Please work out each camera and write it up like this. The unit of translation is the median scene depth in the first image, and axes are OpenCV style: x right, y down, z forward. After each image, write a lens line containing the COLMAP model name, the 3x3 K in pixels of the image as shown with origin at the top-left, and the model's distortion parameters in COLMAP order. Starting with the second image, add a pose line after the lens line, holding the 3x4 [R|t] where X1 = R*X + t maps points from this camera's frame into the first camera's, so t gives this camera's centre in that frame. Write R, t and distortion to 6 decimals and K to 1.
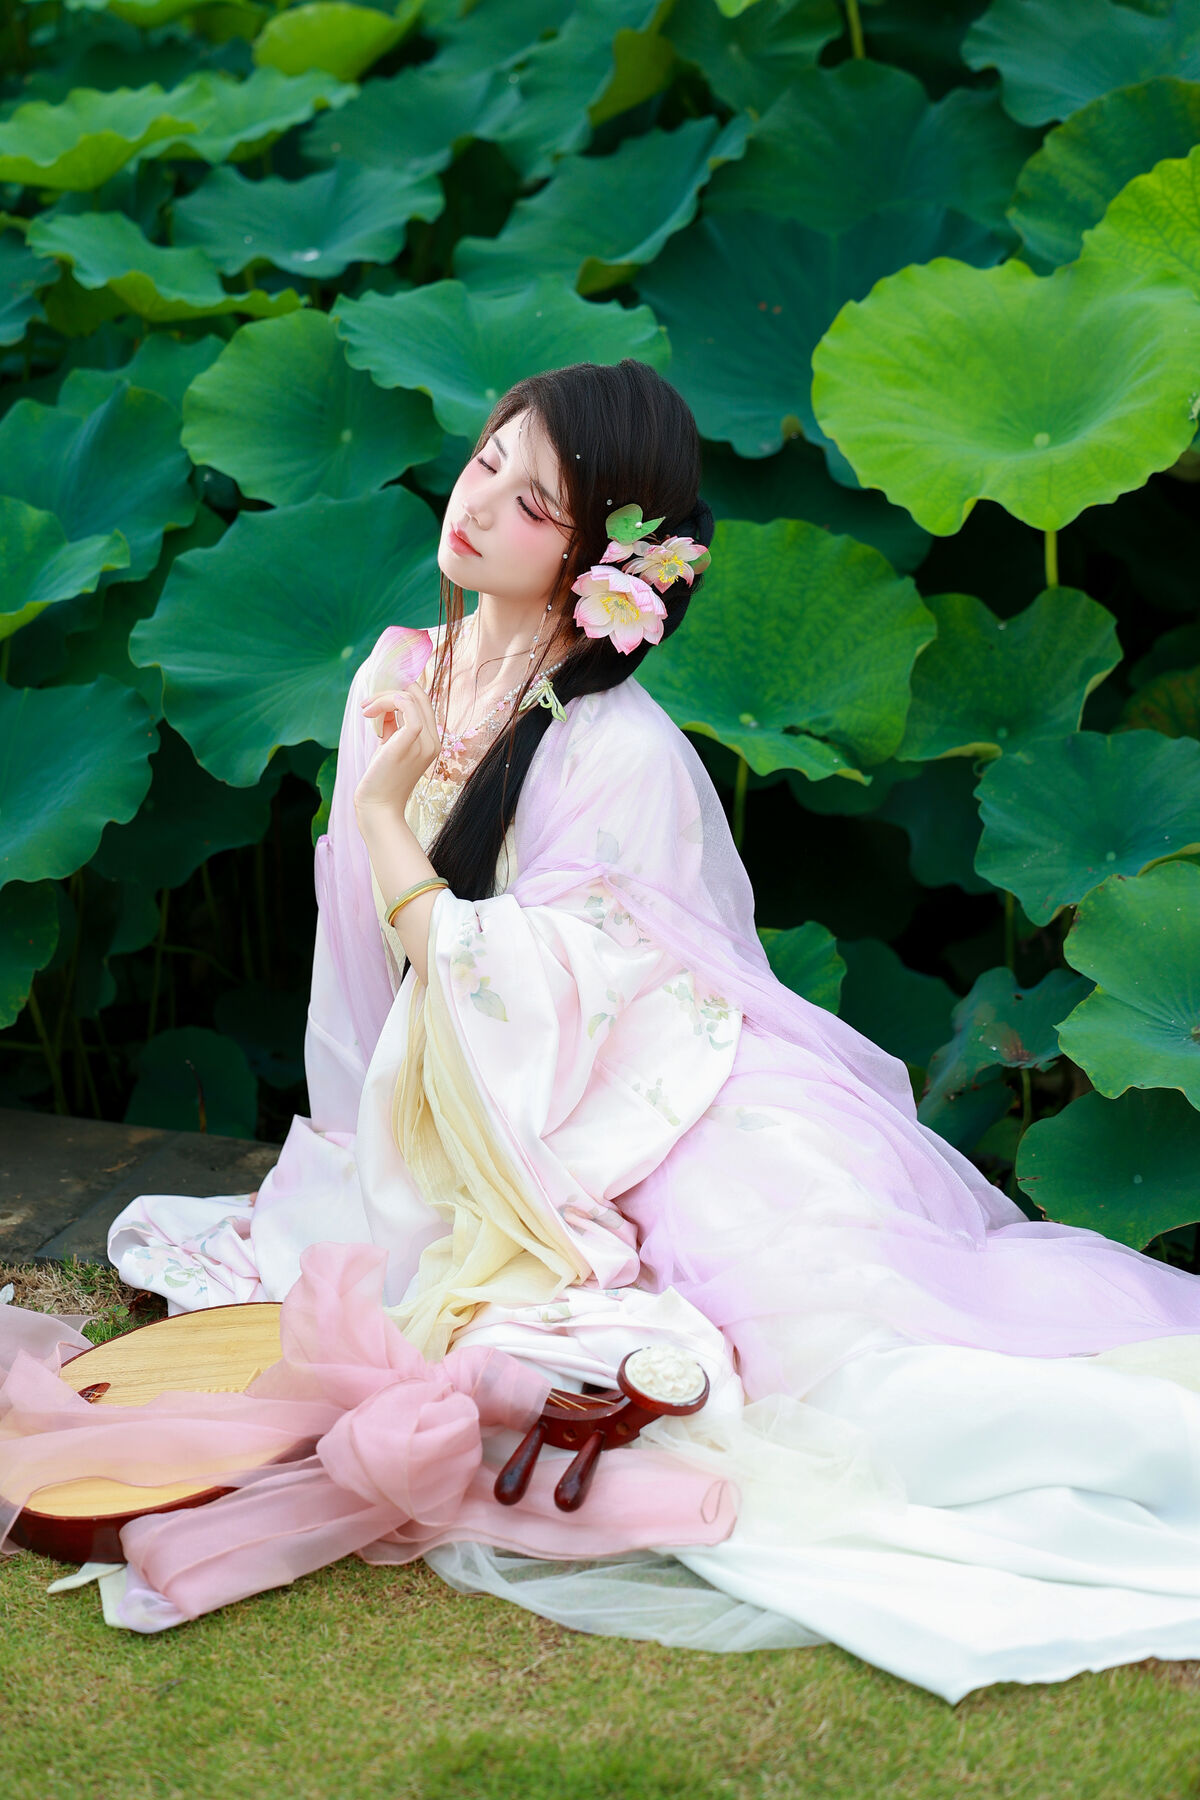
lens RADIAL K [[4810.3, 0, 552.5], [0, 4810.3, 887.3], [0, 0, 1]] dist [0.126599, 0.000000]
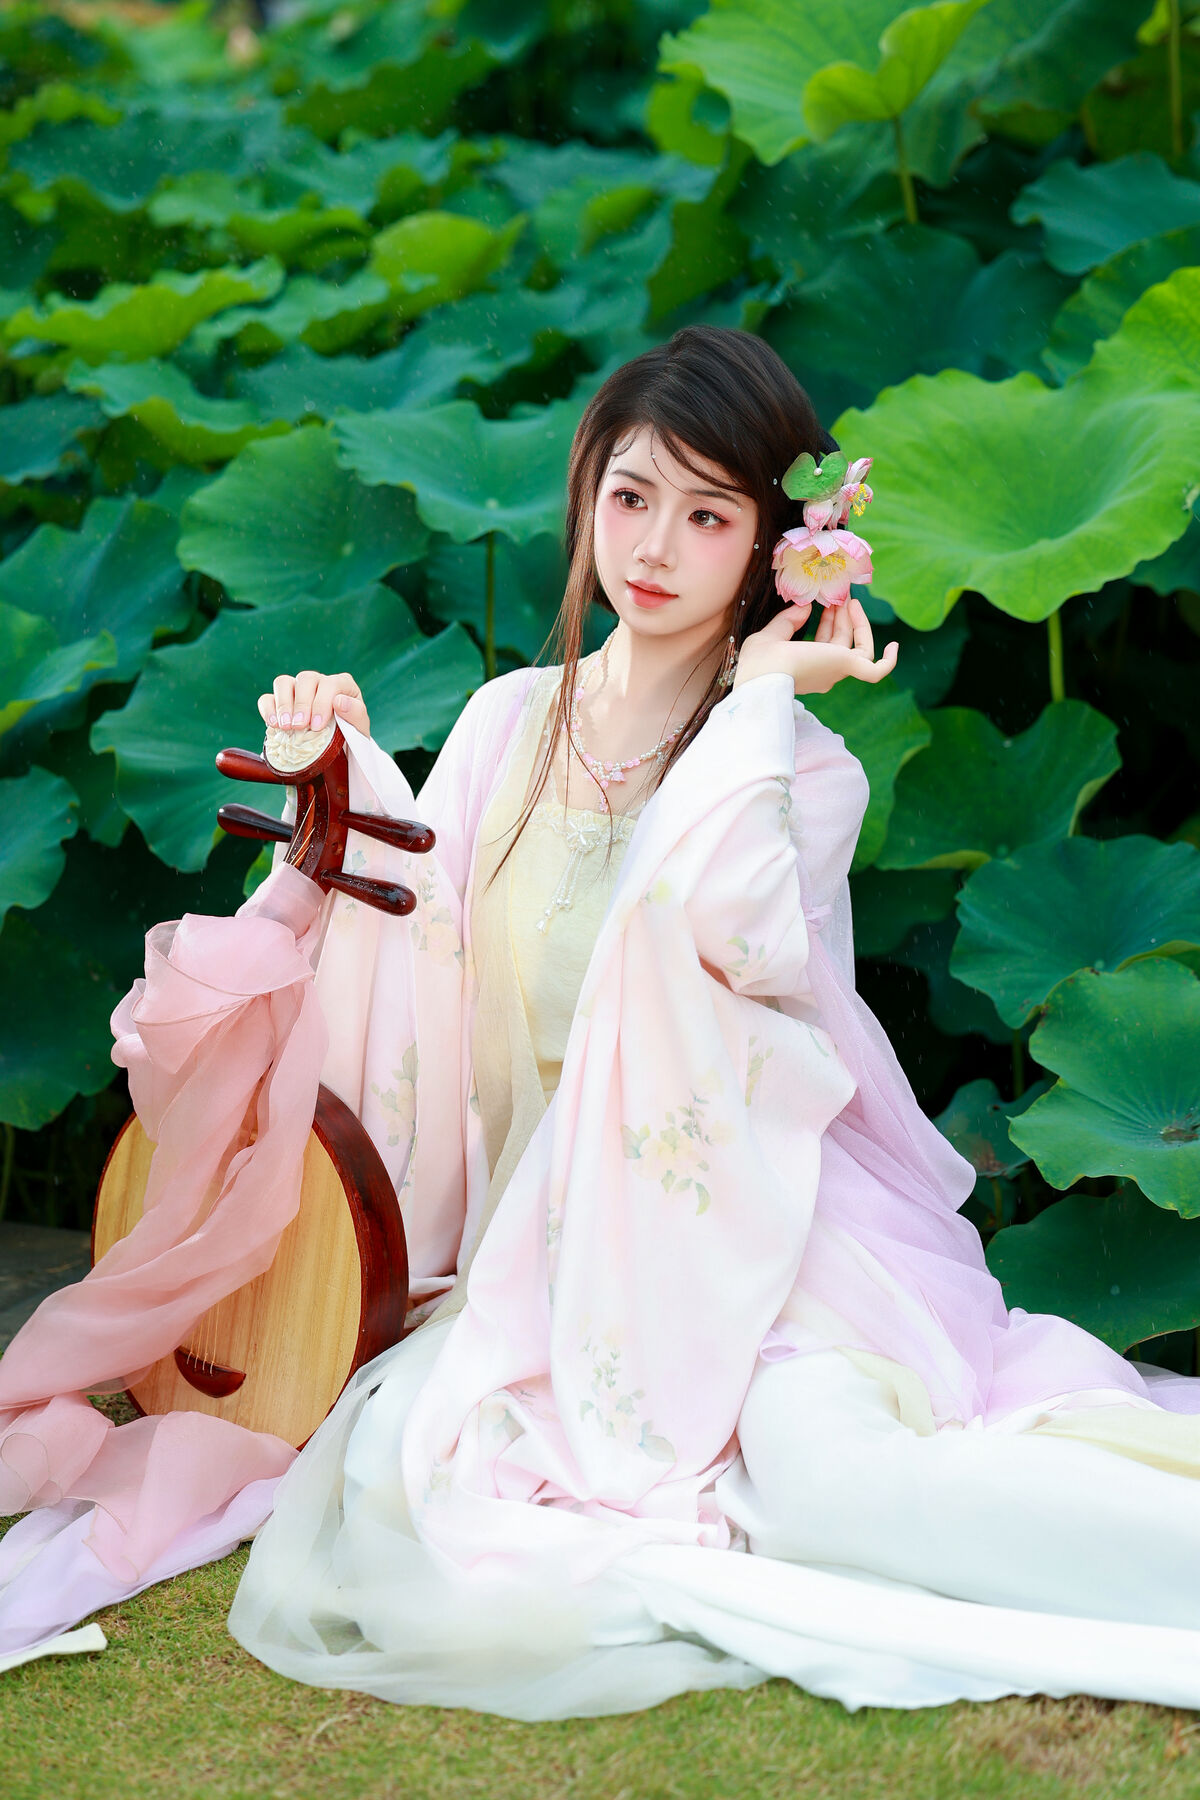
lens RADIAL K [[4240.0, 0, 596.2], [0, 4240.0, 899.8], [0, 0, 1]] dist [0.150029, 0.000000]
pose [[0.995838, 0.015834, -0.089759, 0.089908], [-0.025161, 0.994284, -0.103757, 0.068759], [0.087603, 0.105583, 0.990544, 0.154413]]
